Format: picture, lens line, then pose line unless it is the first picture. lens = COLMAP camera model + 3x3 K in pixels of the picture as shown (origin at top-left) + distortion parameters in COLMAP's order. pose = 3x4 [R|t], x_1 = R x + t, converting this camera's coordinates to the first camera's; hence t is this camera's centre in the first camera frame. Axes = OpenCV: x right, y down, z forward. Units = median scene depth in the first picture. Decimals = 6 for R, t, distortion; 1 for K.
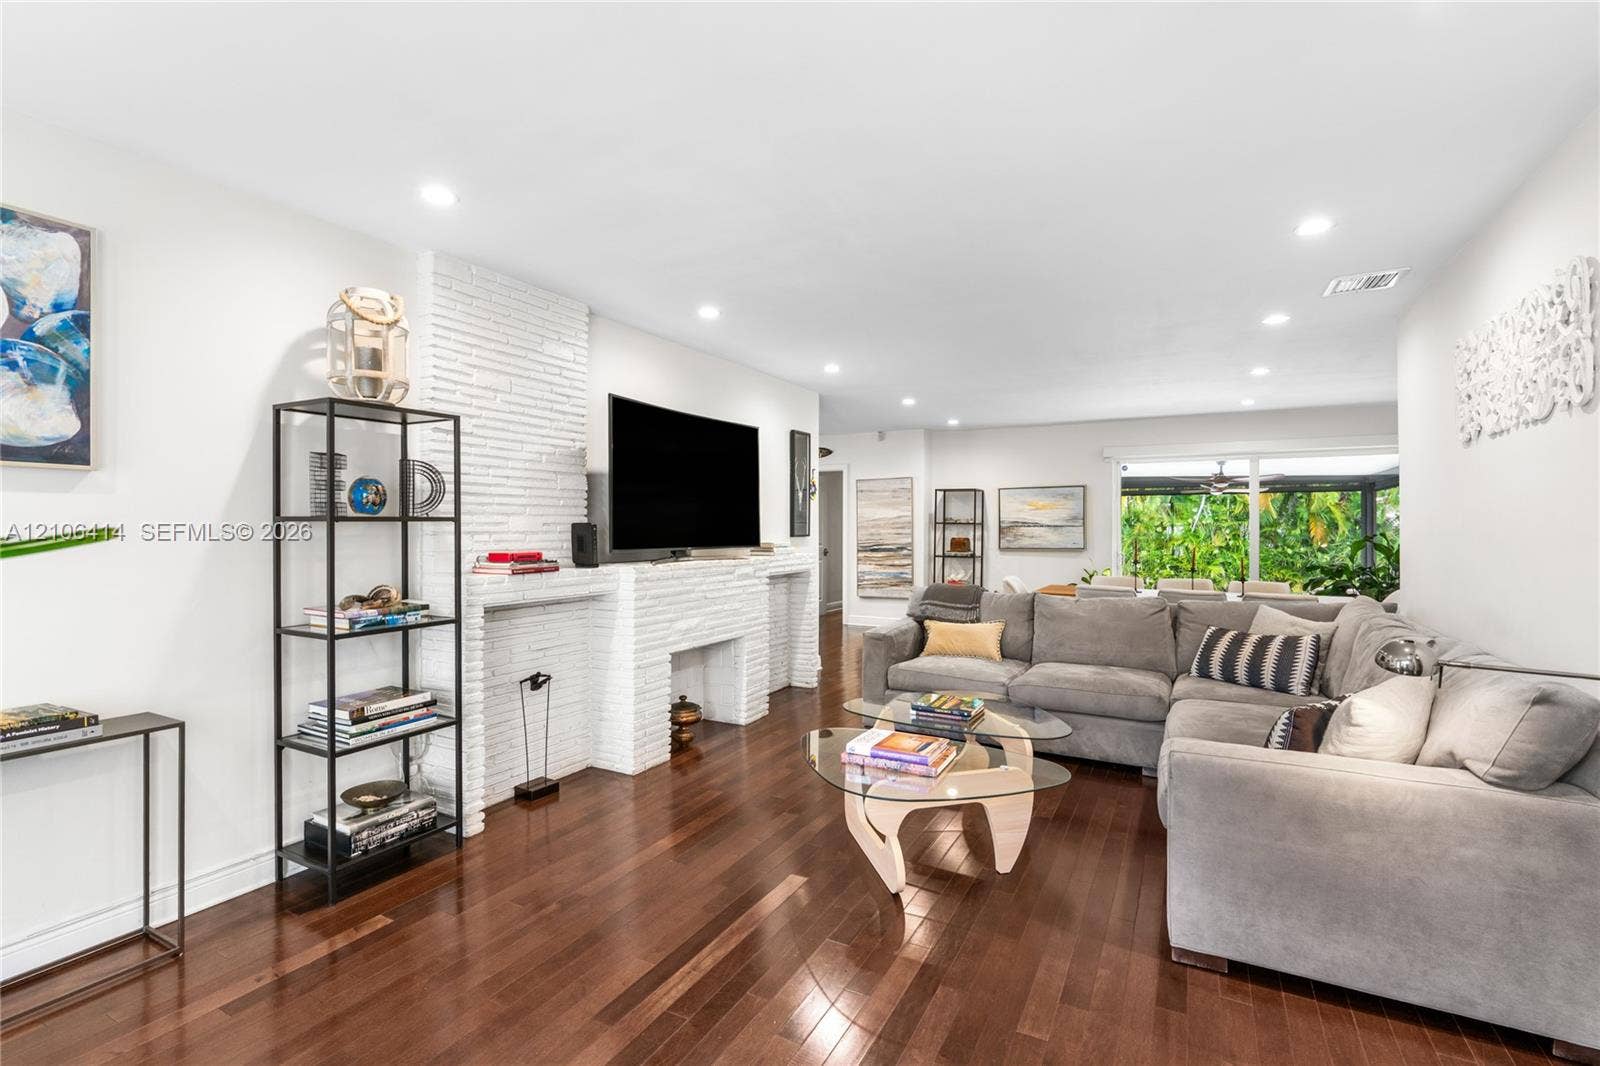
lens RADIAL K [[718.3, 0, 798.1], [0, 718.3, 528.8], [0, 0, 1]] dist [-0.002316, 0.000233]
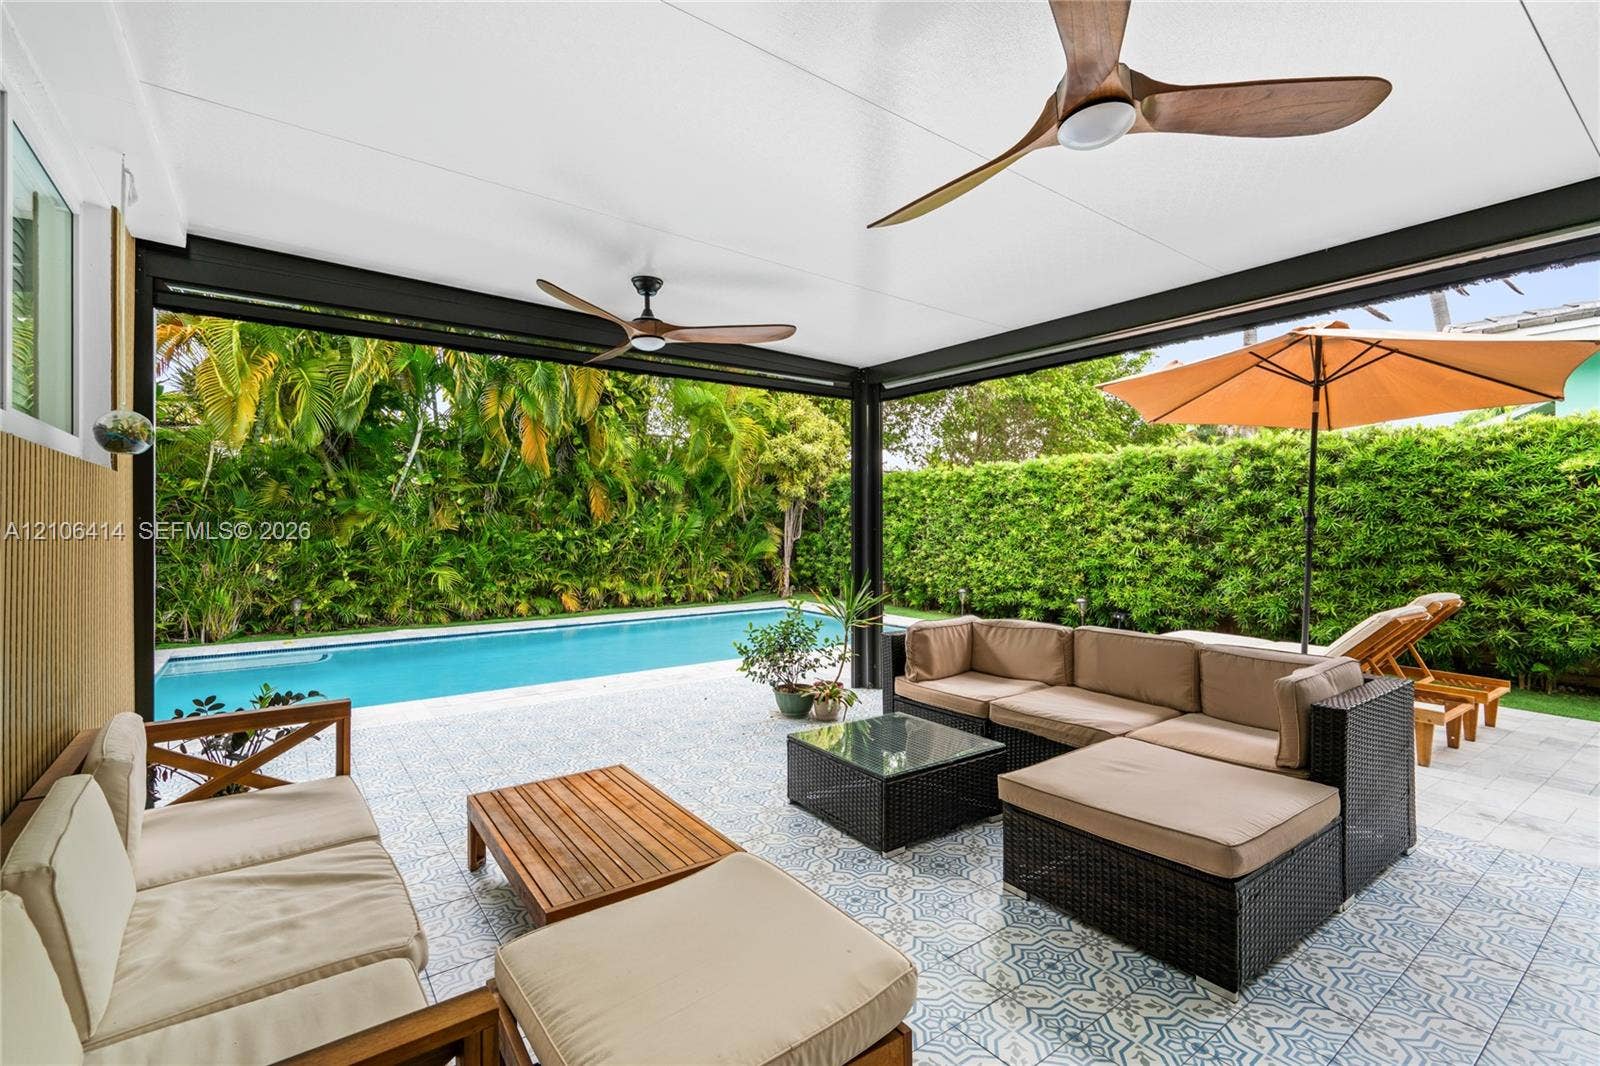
lens RADIAL K [[718.3, 0, 805.0], [0, 718.3, 528.0], [0, 0, 1]] dist [-0.002316, 0.000233]
pose [[0.421696, -0.004758, 0.906725, 0.433802], [-0.002612, 0.999976, 0.006462, 0.037777], [-0.906733, -0.005094, 0.421673, 1.061014]]
